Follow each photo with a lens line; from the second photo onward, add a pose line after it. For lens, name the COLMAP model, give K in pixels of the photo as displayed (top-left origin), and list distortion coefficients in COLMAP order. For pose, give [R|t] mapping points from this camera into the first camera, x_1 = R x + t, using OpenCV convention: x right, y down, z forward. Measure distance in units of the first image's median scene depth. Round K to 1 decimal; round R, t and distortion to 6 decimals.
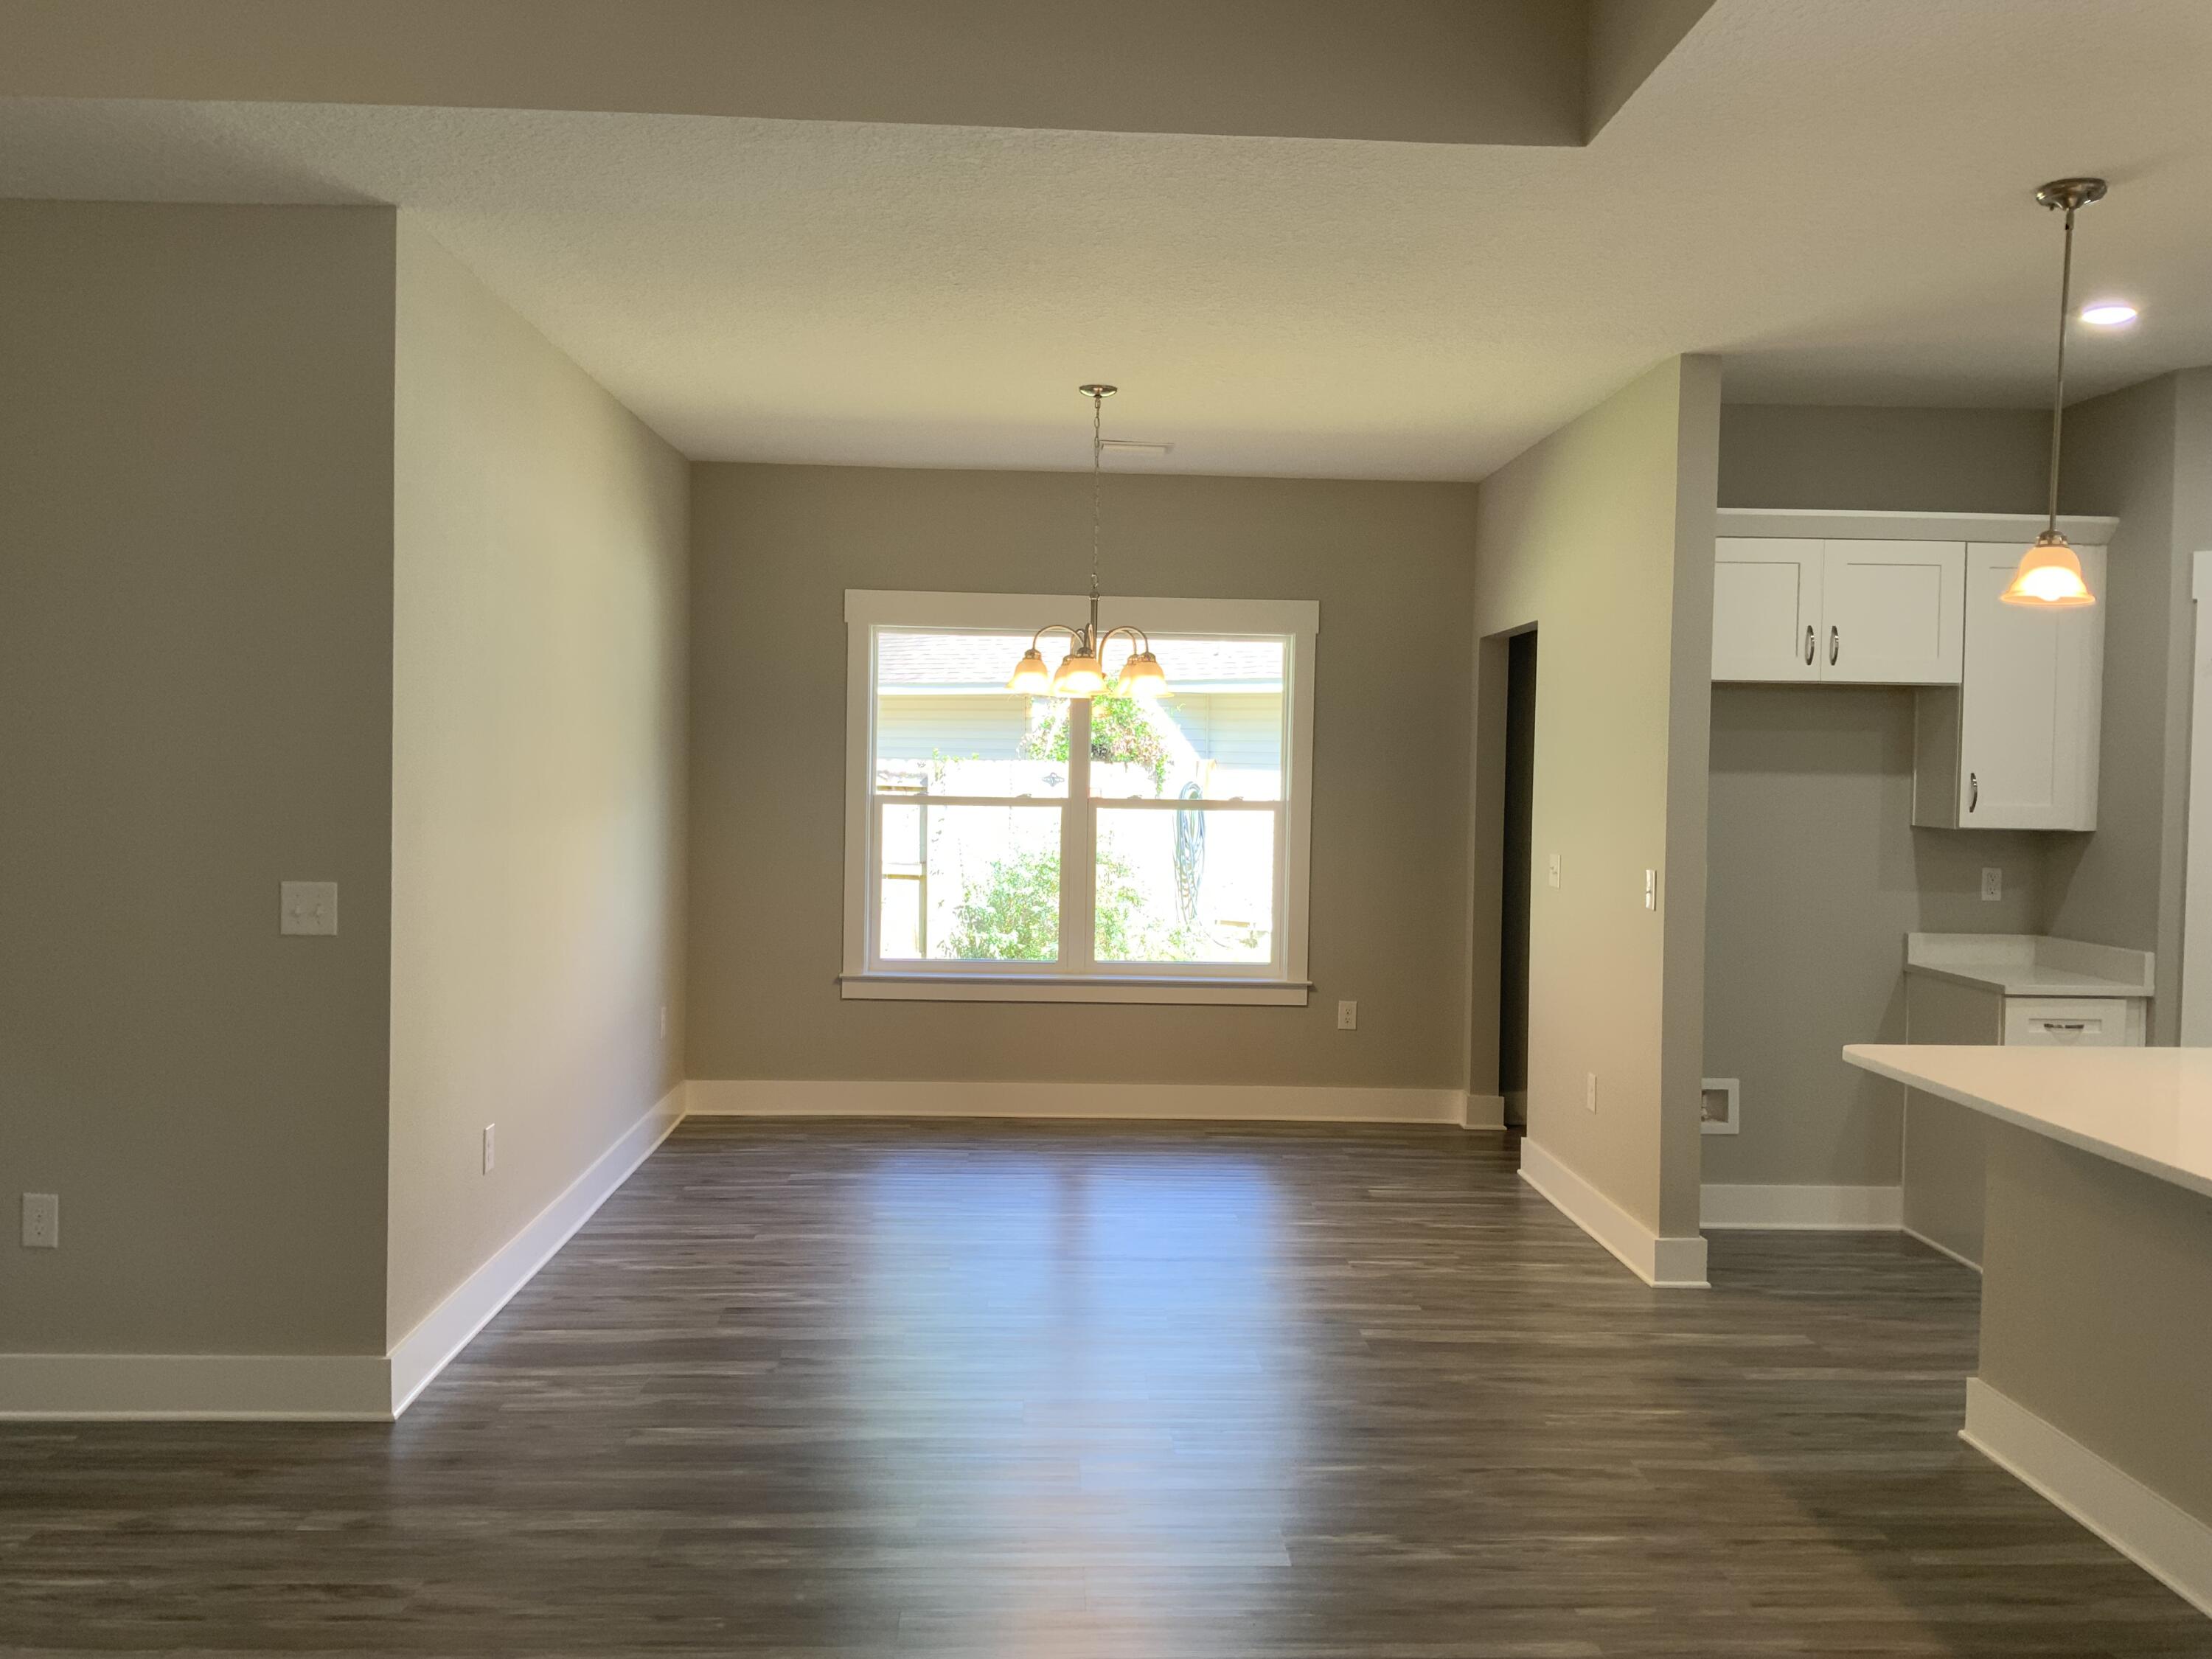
lens RADIAL K [[1834.4, 0, 1106.0], [0, 1834.4, 829.5], [0, 0, 1]] dist [0.118004, -0.257609]
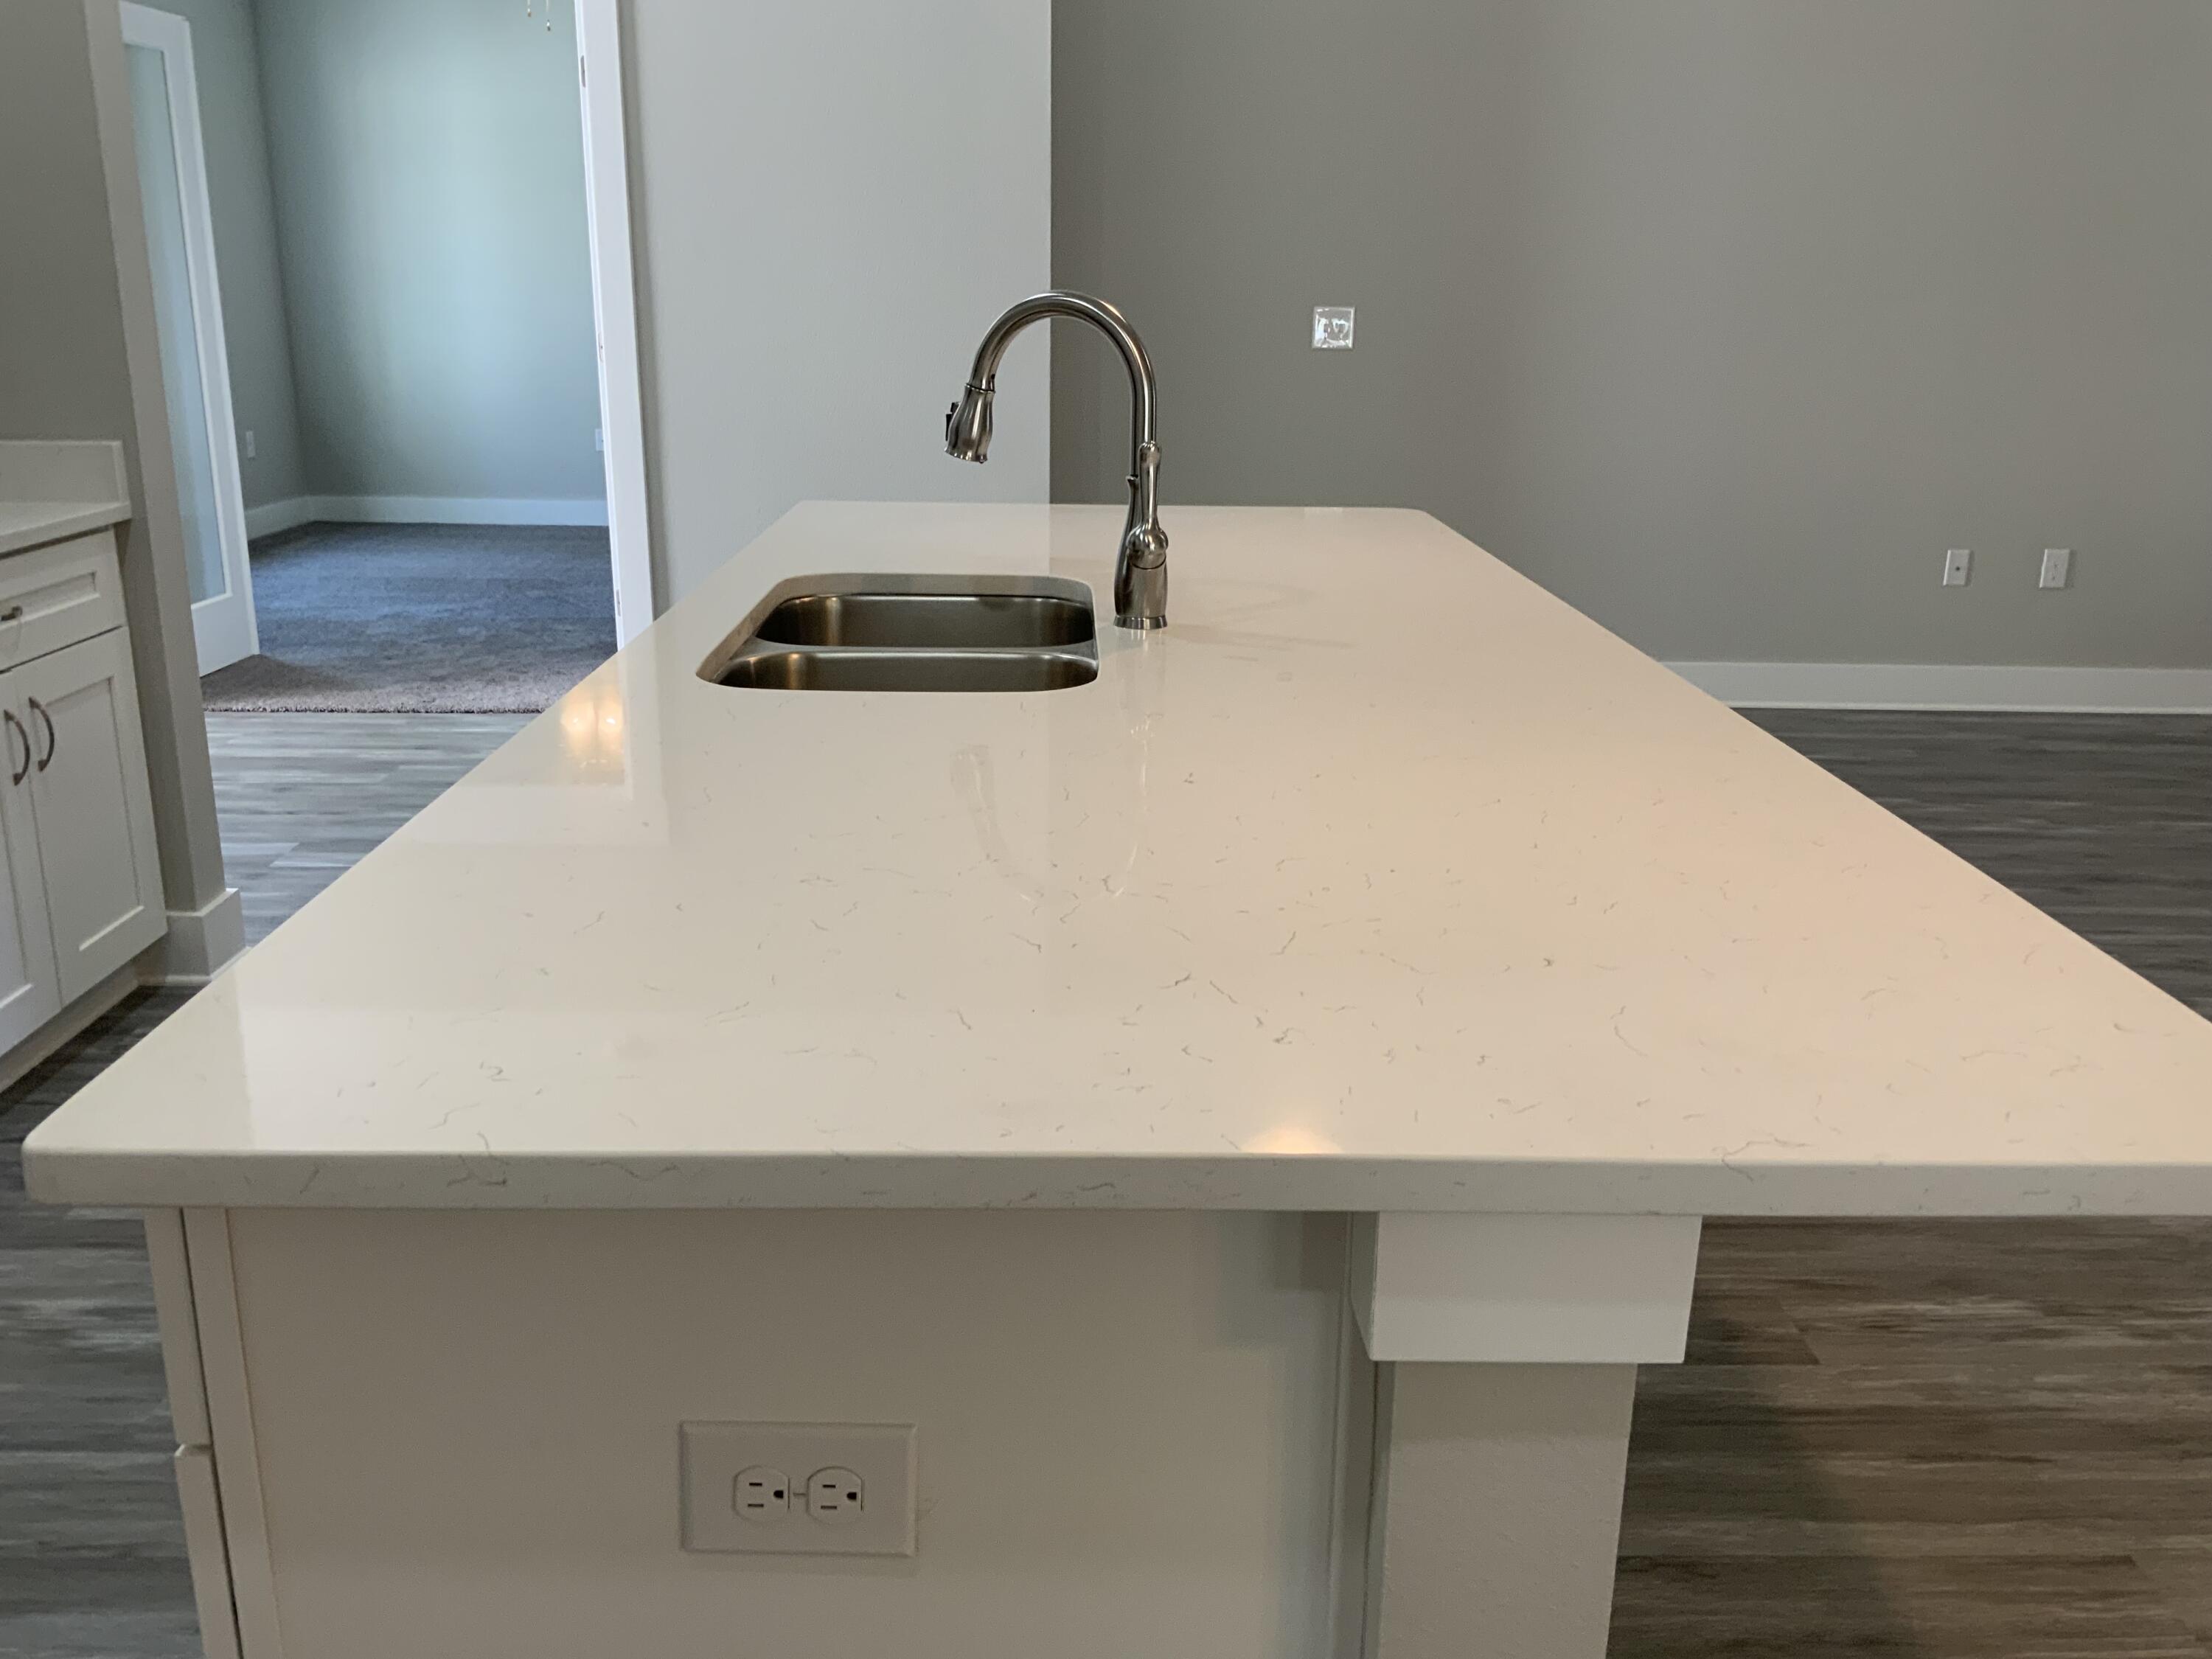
lens RADIAL K [[1863.0, 0, 1111.0], [0, 1863.0, 768.1], [0, 0, 1]] dist [-0.002682, -0.008063]
pose [[-0.999132, -0.036365, 0.020329, 0.419028], [-0.028313, 0.950641, 0.308999, -0.000595], [-0.030563, 0.308156, -0.950845, 0.933054]]
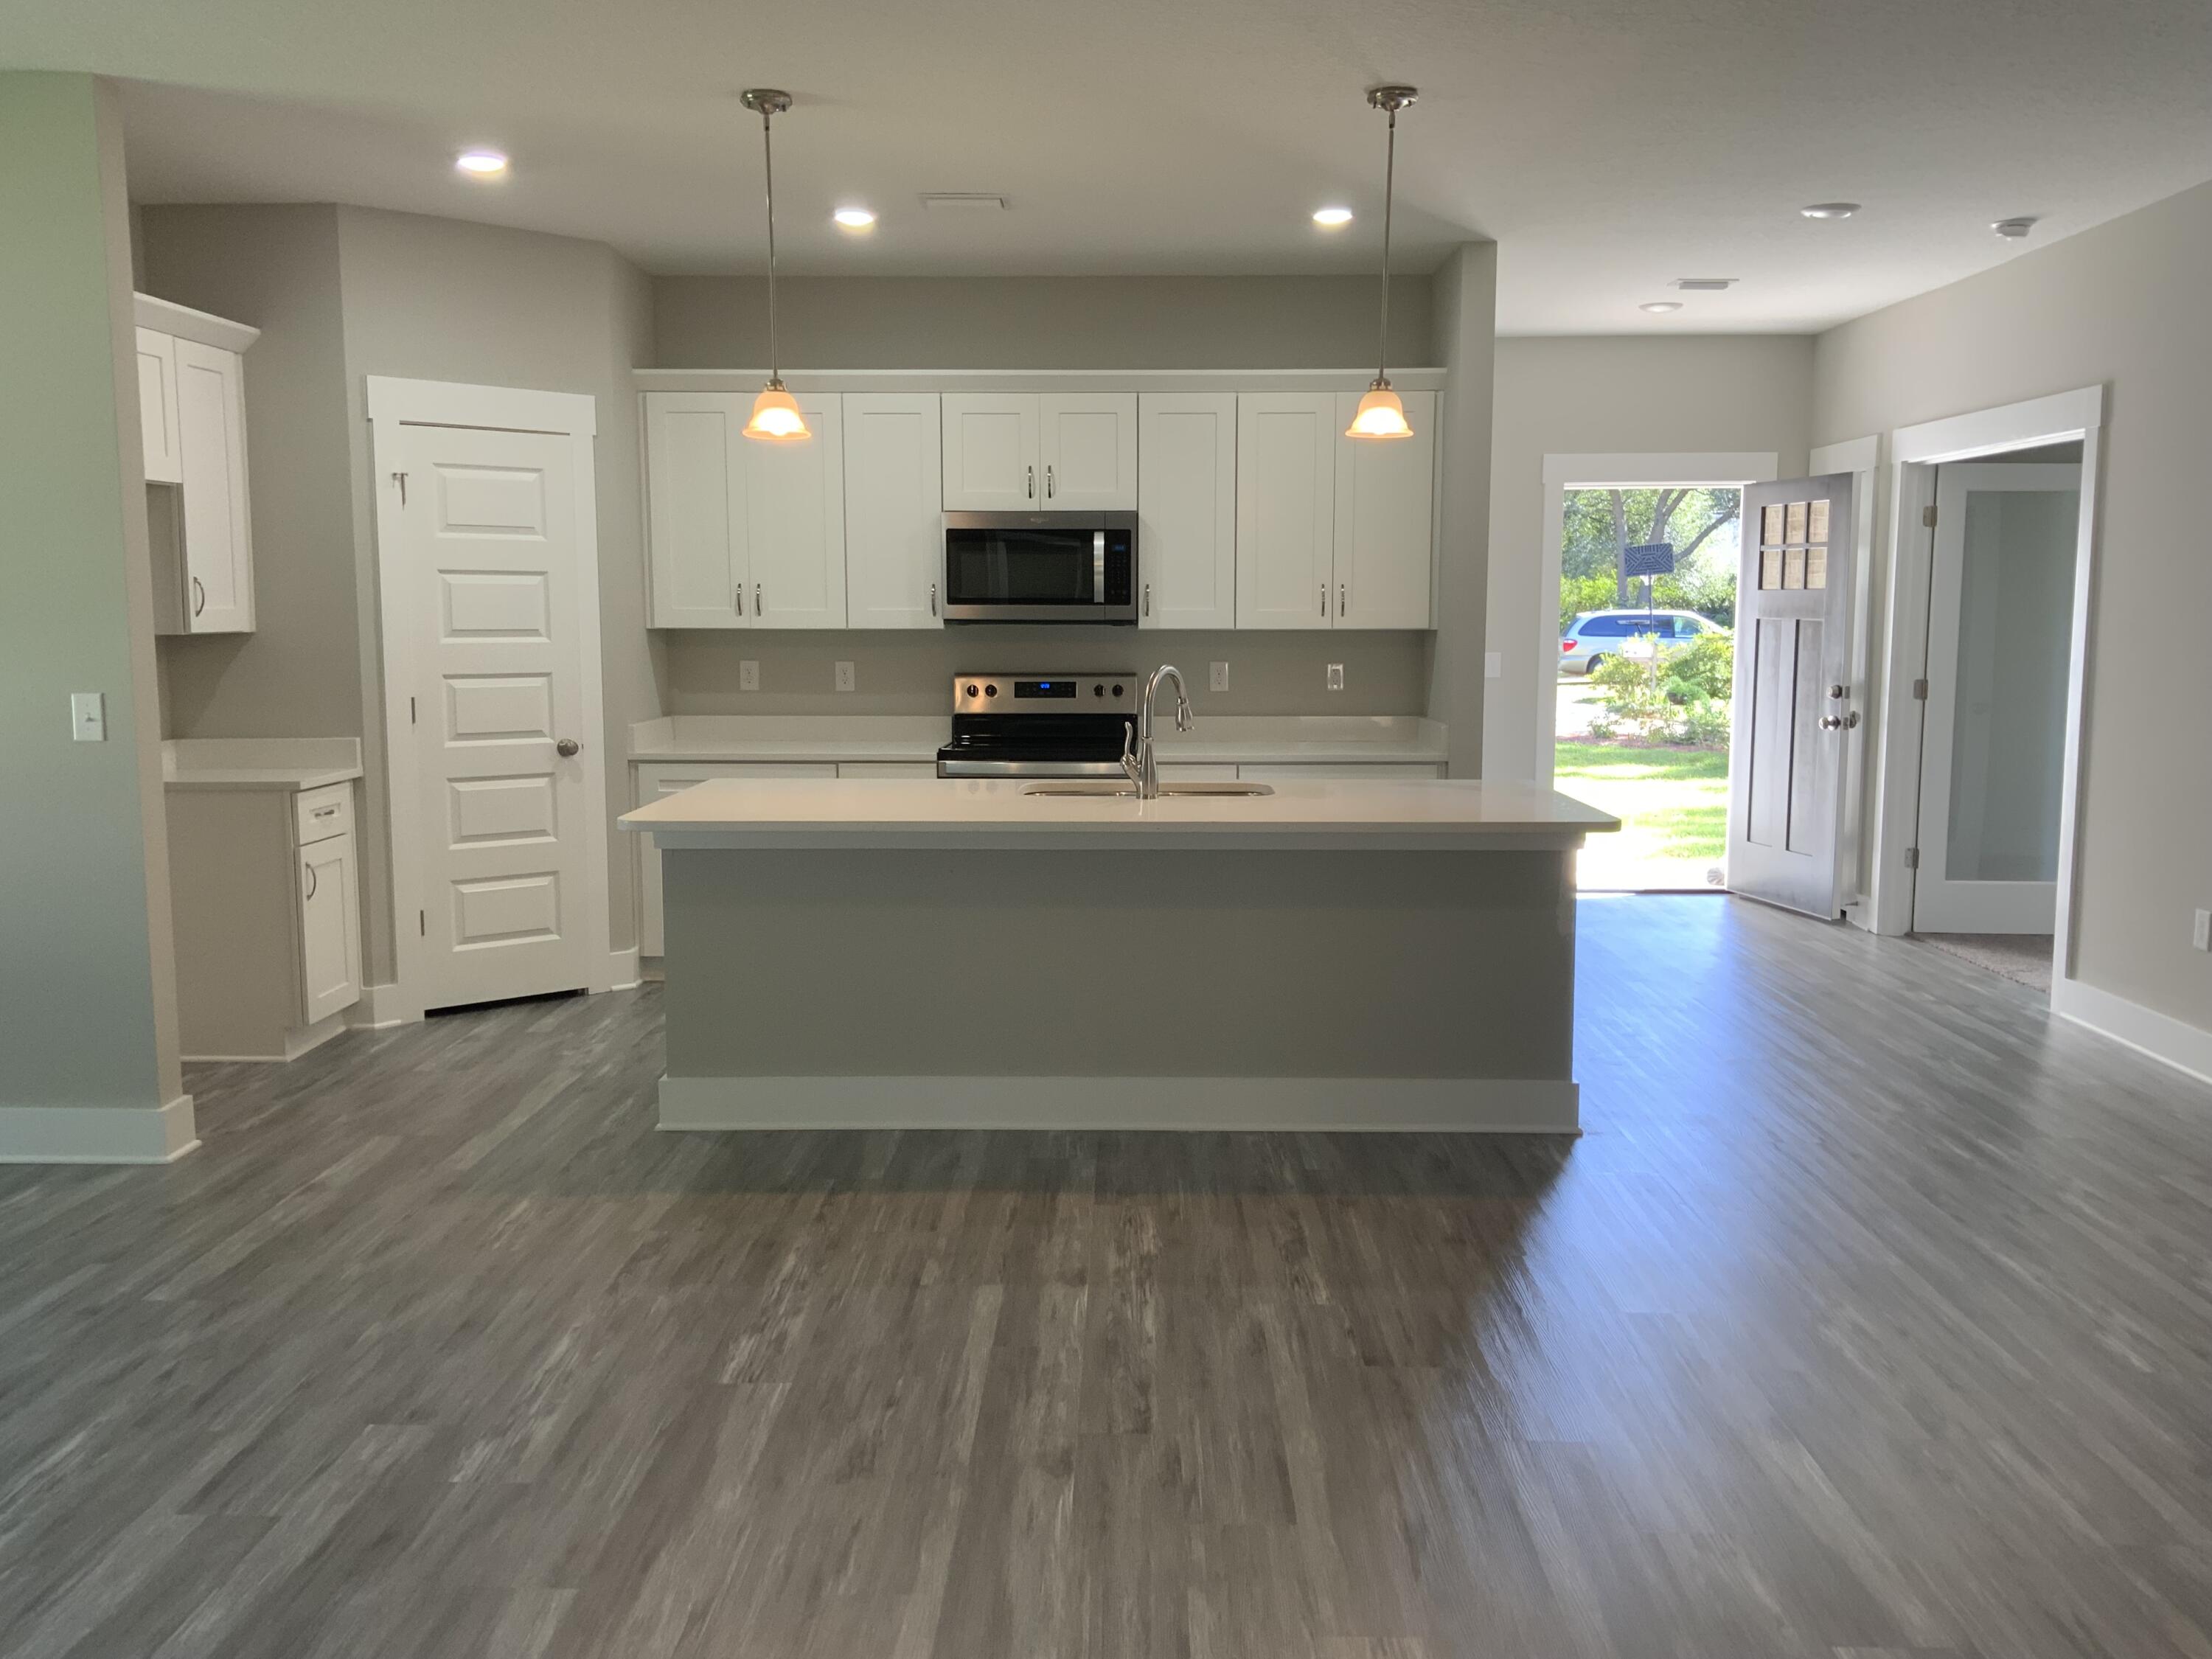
lens RADIAL K [[1834.4, 0, 1106.0], [0, 1834.4, 829.5], [0, 0, 1]] dist [0.118004, -0.257609]
pose [[0.054053, -0.140512, 0.988602, -0.535705], [0.038633, 0.989603, 0.138542, -0.016858], [-0.997790, 0.030704, 0.058919, 0.495775]]
